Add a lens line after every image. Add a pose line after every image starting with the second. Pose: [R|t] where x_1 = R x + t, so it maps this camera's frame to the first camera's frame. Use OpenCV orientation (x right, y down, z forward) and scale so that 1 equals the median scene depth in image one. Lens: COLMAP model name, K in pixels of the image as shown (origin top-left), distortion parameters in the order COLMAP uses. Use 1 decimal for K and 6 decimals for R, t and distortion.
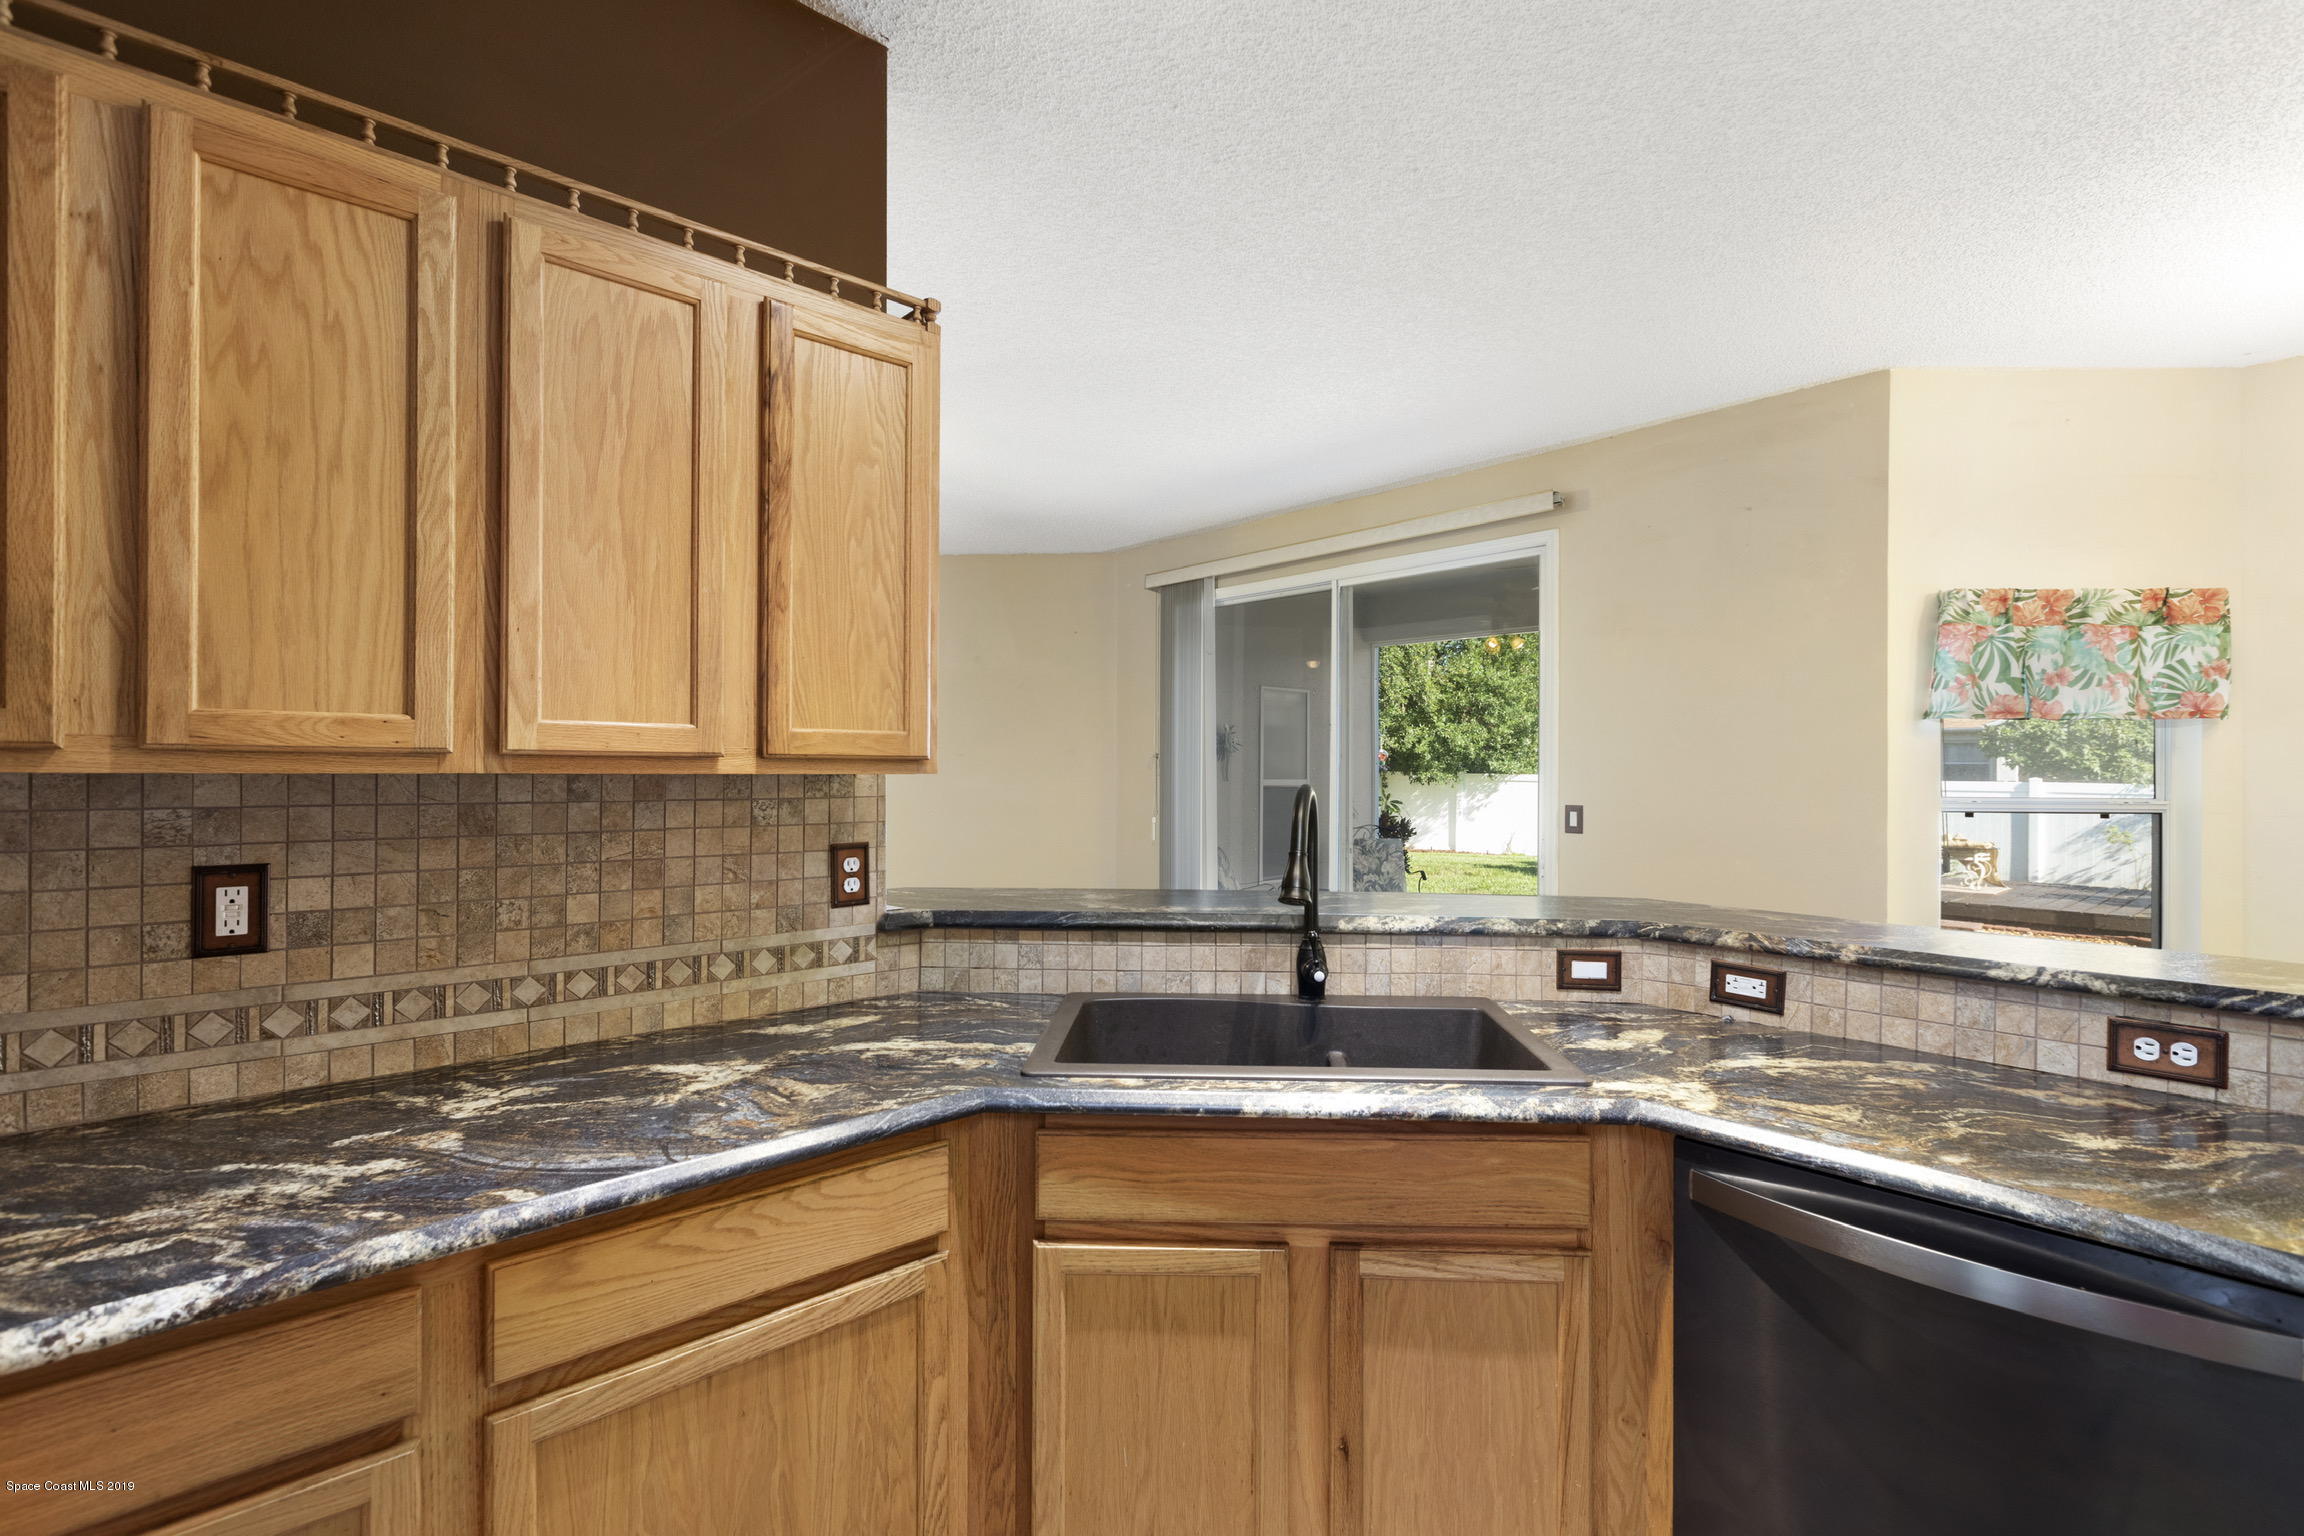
lens RADIAL K [[1037.8, 0, 1151.0], [0, 1037.8, 766.5], [0, 0, 1]] dist [0.001244, -0.000089]
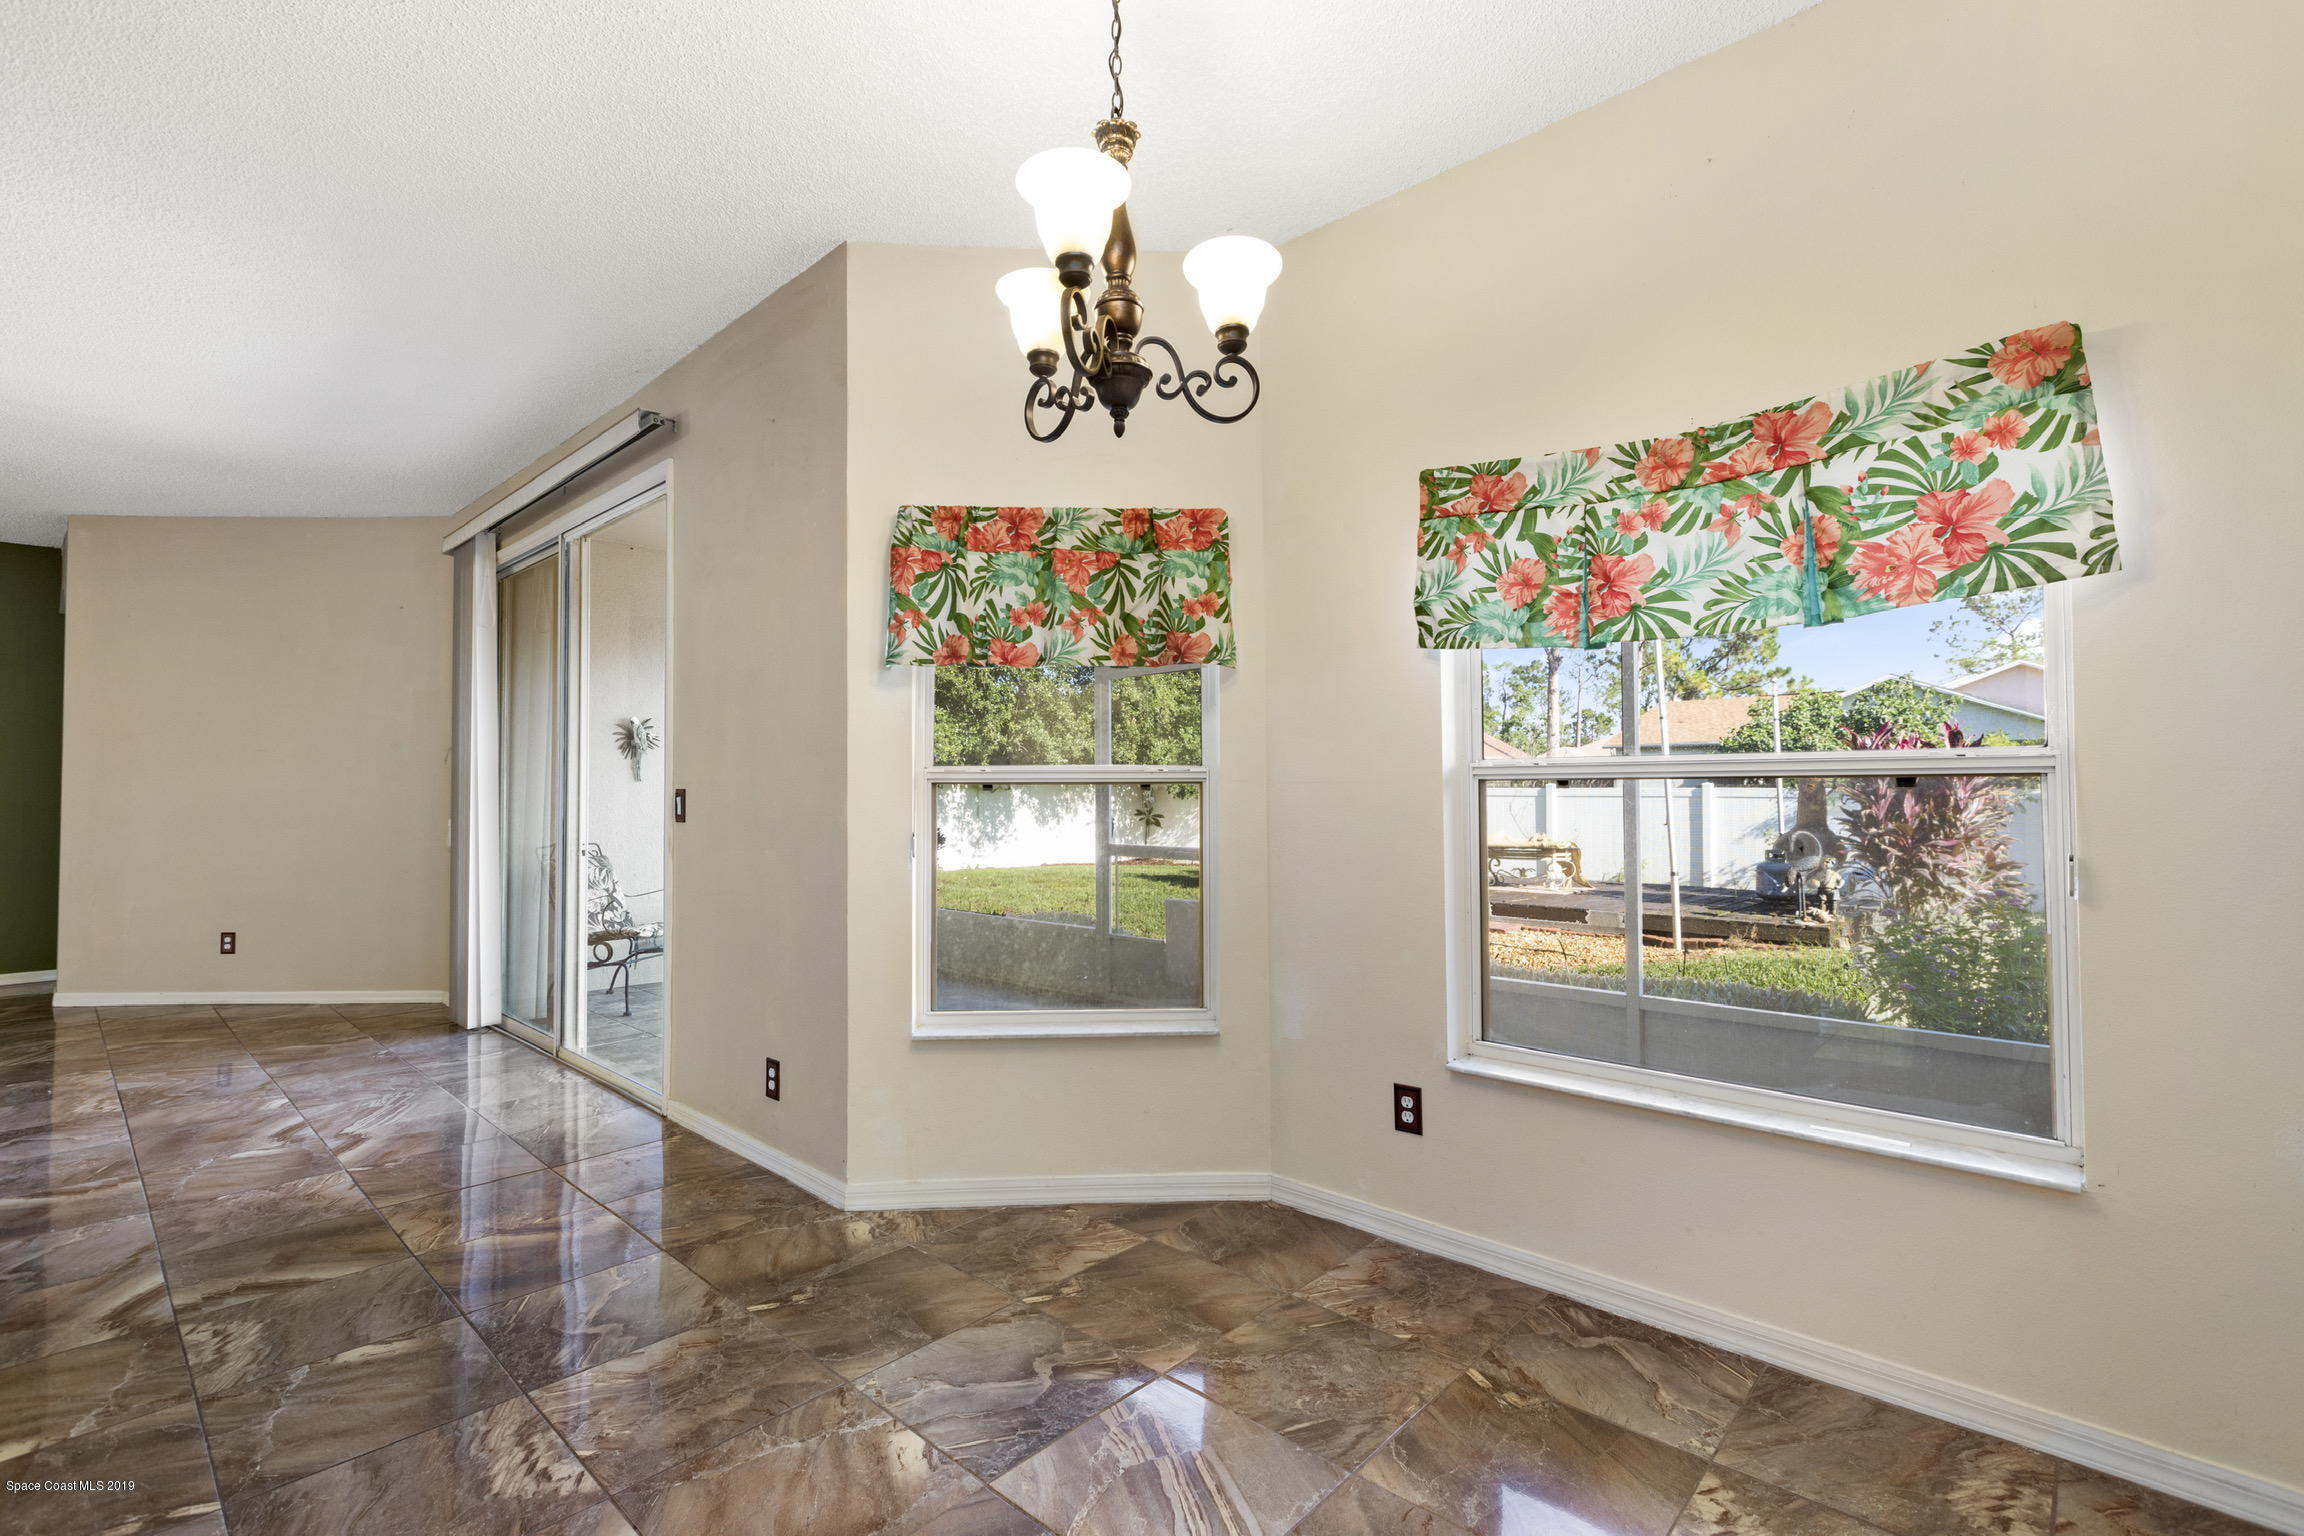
lens RADIAL K [[1037.8, 0, 1165.2], [0, 1037.8, 720.8], [0, 0, 1]] dist [0.001244, -0.000089]
pose [[0.995478, -0.006520, 0.094771, 1.660143], [0.012939, 0.997651, -0.067267, 0.095487], [-0.094110, 0.068189, 0.993224, 0.353256]]
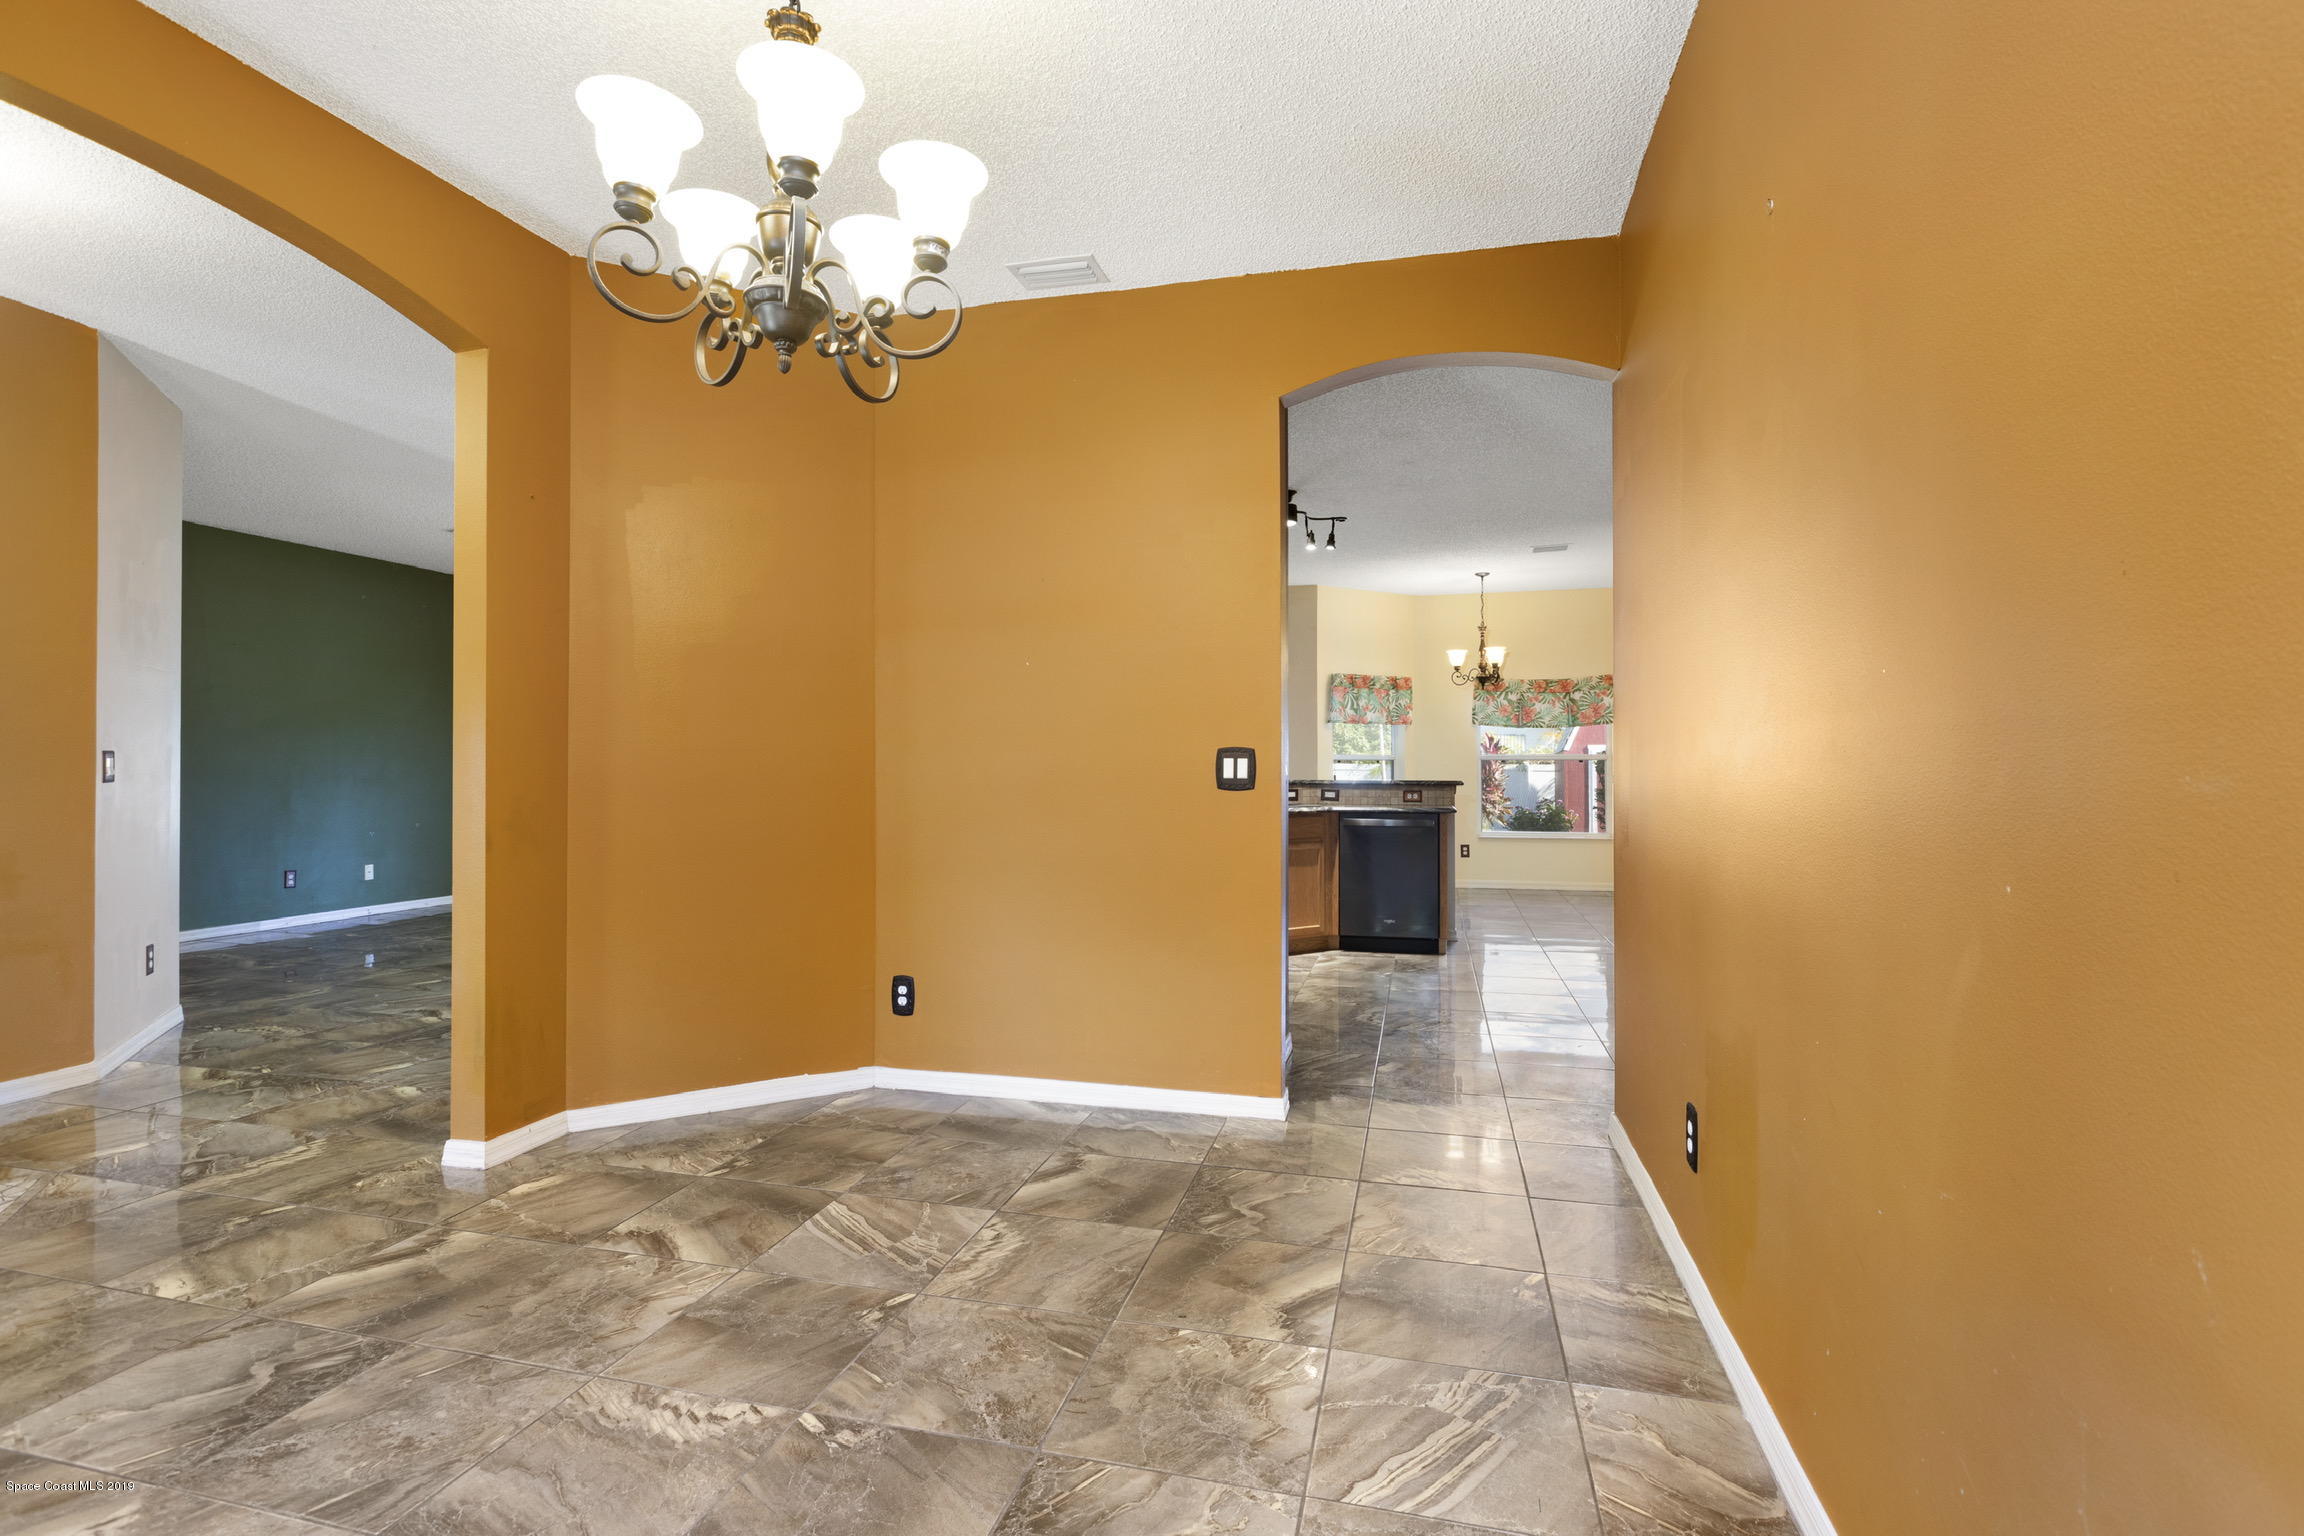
lens RADIAL K [[1090.1, 0, 1141.2], [0, 1090.1, 766.5], [0, 0, 1]] dist [0.000477, -0.001434]
pose [[0.834987, -0.006784, 0.550228, -2.104350], [0.005069, 0.999976, 0.004636, 0.087520], [-0.550246, -0.001082, 0.835002, -1.860064]]
